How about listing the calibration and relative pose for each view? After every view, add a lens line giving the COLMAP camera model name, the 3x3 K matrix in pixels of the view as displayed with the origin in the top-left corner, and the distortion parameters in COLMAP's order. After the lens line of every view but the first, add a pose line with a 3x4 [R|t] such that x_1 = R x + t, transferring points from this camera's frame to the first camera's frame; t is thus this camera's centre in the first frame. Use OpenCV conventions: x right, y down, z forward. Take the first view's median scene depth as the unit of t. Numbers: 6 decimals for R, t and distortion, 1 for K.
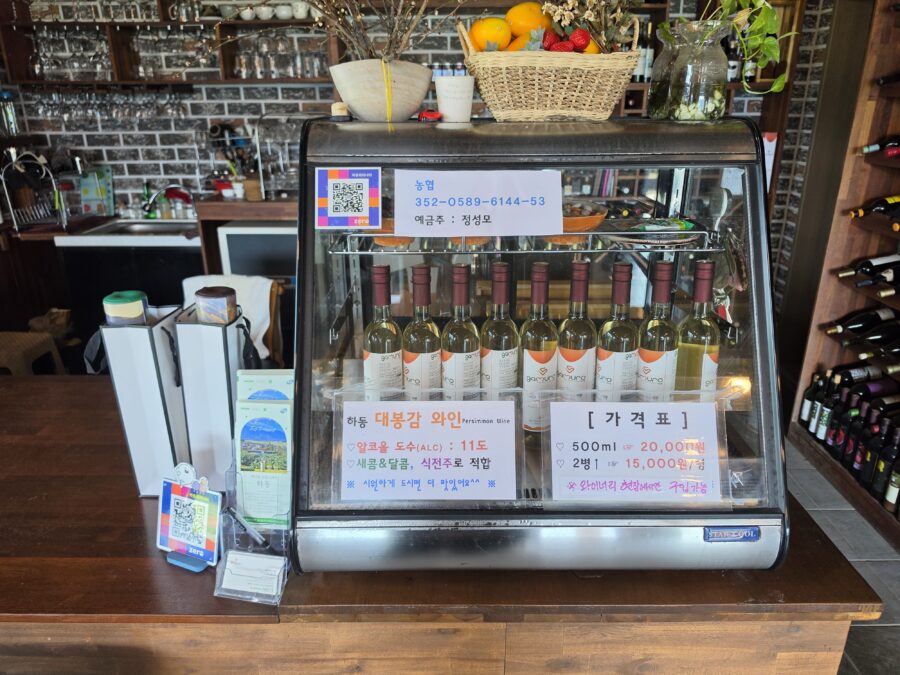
lens RADIAL K [[618.3, 0, 450.0], [0, 618.3, 337.5], [0, 0, 1]] dist [0.038885, -0.065450]
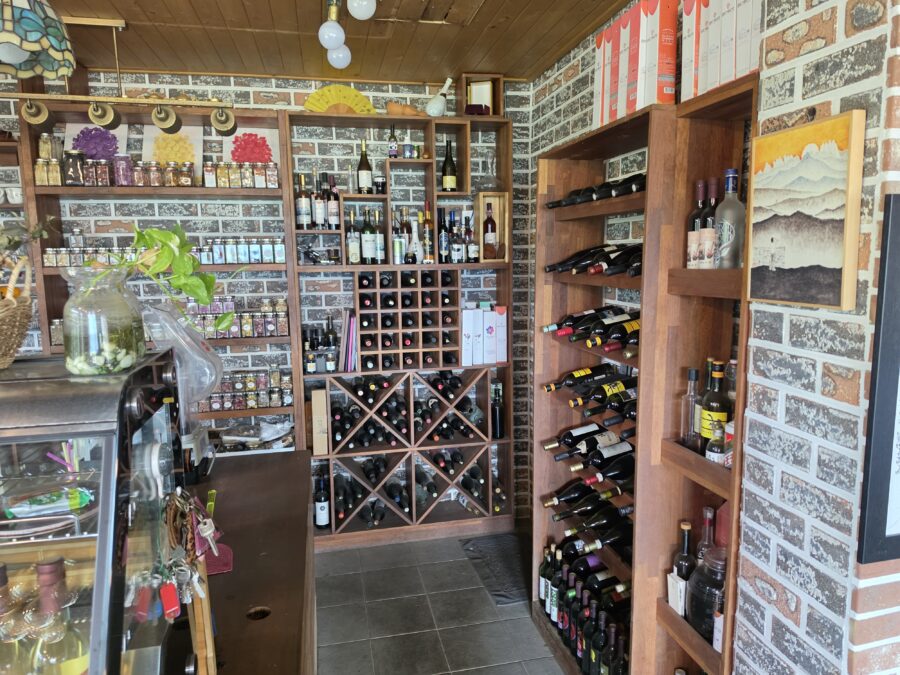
lens RADIAL K [[618.3, 0, 450.0], [0, 618.3, 337.5], [0, 0, 1]] dist [0.038885, -0.065450]
pose [[0.973186, -0.037498, 0.226944, 0.188145], [0.089710, 0.970367, -0.224366, -0.046378], [-0.211806, 0.238709, 0.947711, 0.021194]]
